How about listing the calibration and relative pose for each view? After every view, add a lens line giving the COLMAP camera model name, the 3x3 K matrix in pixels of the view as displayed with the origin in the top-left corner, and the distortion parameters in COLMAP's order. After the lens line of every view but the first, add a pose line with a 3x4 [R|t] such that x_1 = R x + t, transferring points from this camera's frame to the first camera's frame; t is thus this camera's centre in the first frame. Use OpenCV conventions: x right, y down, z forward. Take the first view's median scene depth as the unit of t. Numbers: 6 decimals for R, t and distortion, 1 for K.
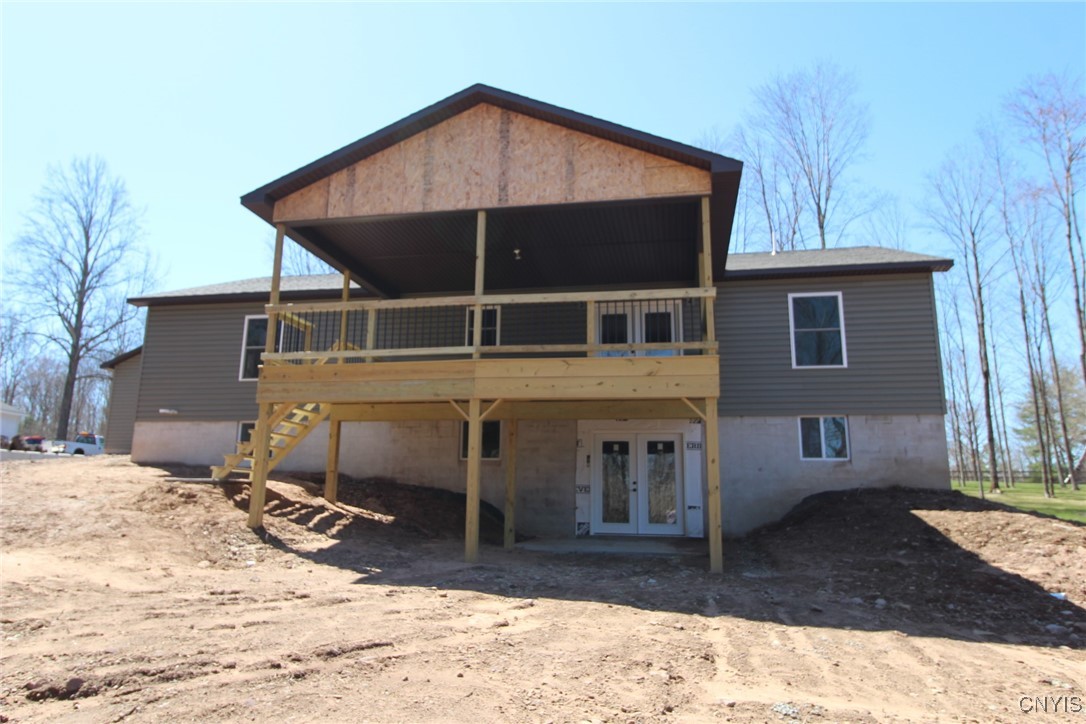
lens RADIAL K [[727.6, 0, 541.3], [0, 727.6, 358.7], [0, 0, 1]] dist [0.004919, 0.000902]
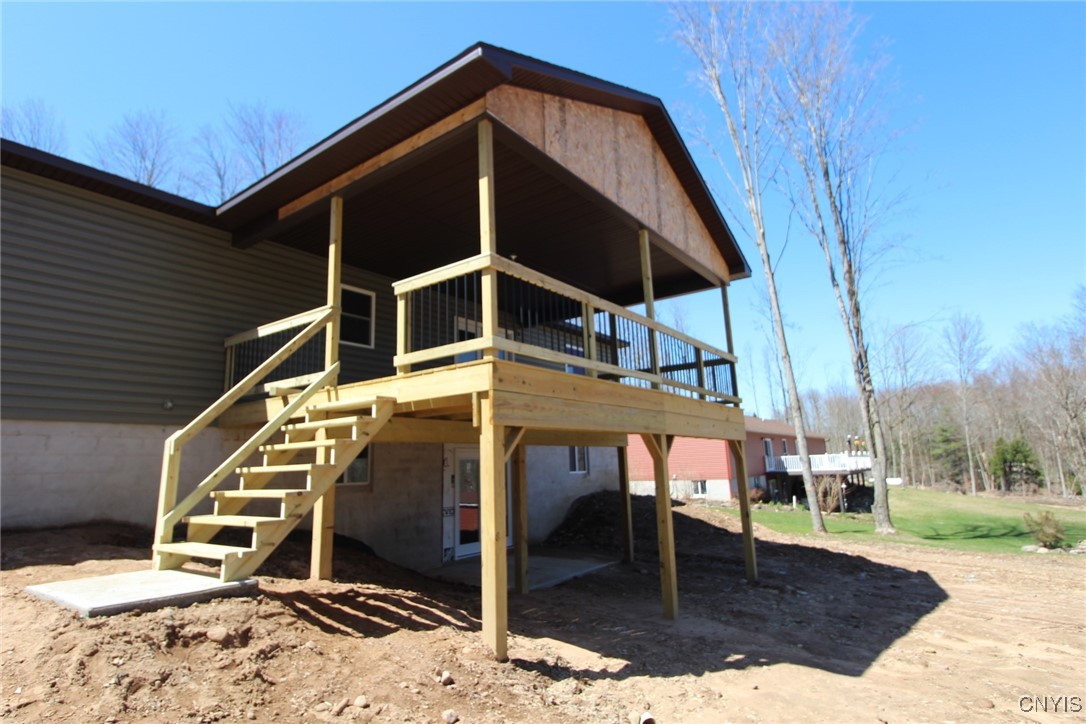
lens RADIAL K [[567.6, 0, 543.5], [0, 567.6, 358.6], [0, 0, 1]] dist [-0.000913, 0.000073]
pose [[0.431910, 0.142846, 0.890533, -0.588277], [-0.140373, 0.985993, -0.090077, 0.034323], [-0.890926, -0.086102, 0.445912, 0.598434]]
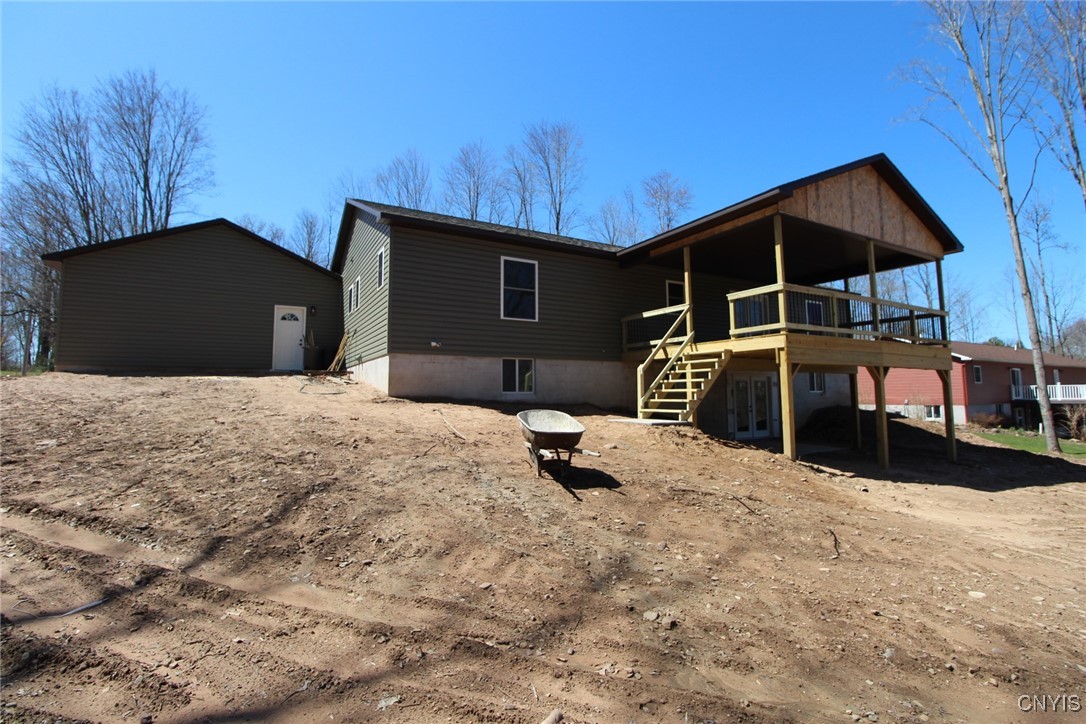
lens RADIAL K [[499.8, 0, 539.8], [0, 499.8, 352.9], [0, 0, 1]] dist [-0.012074, -0.005232]
pose [[0.765162, 0.037176, 0.642763, -0.966913], [-0.113146, 0.990559, 0.077400, 0.020037], [-0.633817, -0.131950, 0.762145, 0.479056]]
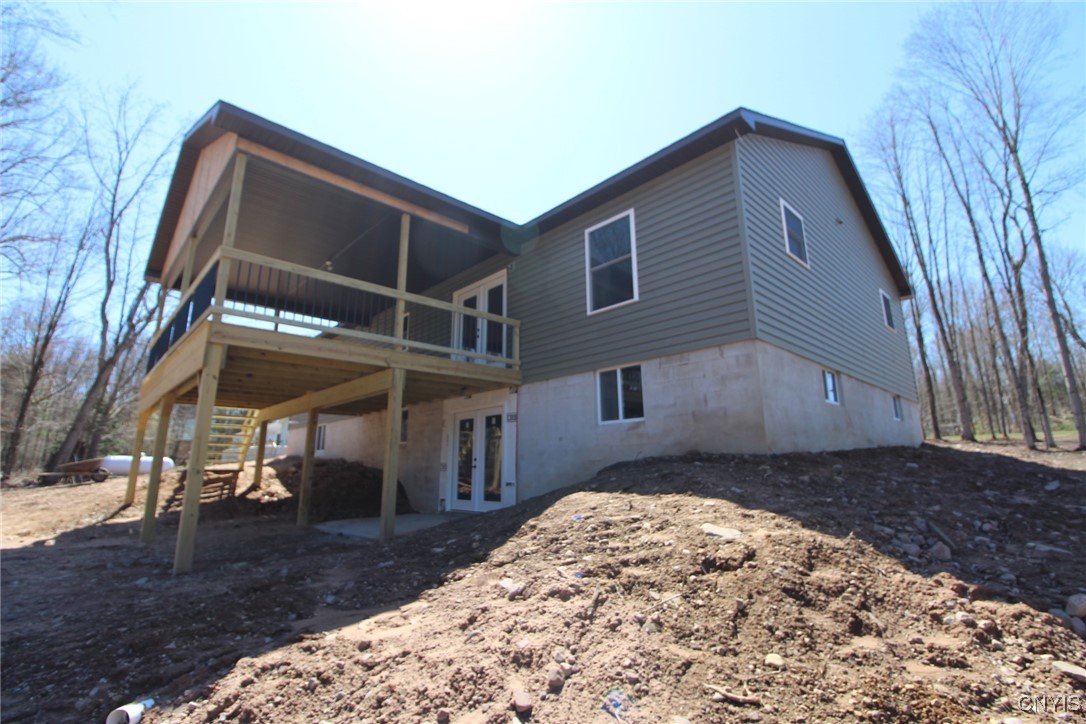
lens RADIAL K [[499.8, 0, 544.0], [0, 499.8, 353.8], [0, 0, 1]] dist [-0.012074, -0.005232]
pose [[0.814779, -0.153916, -0.558967, 0.622396], [0.133417, 0.988019, -0.077584, 0.095535], [0.564211, -0.011362, 0.825552, 0.502158]]
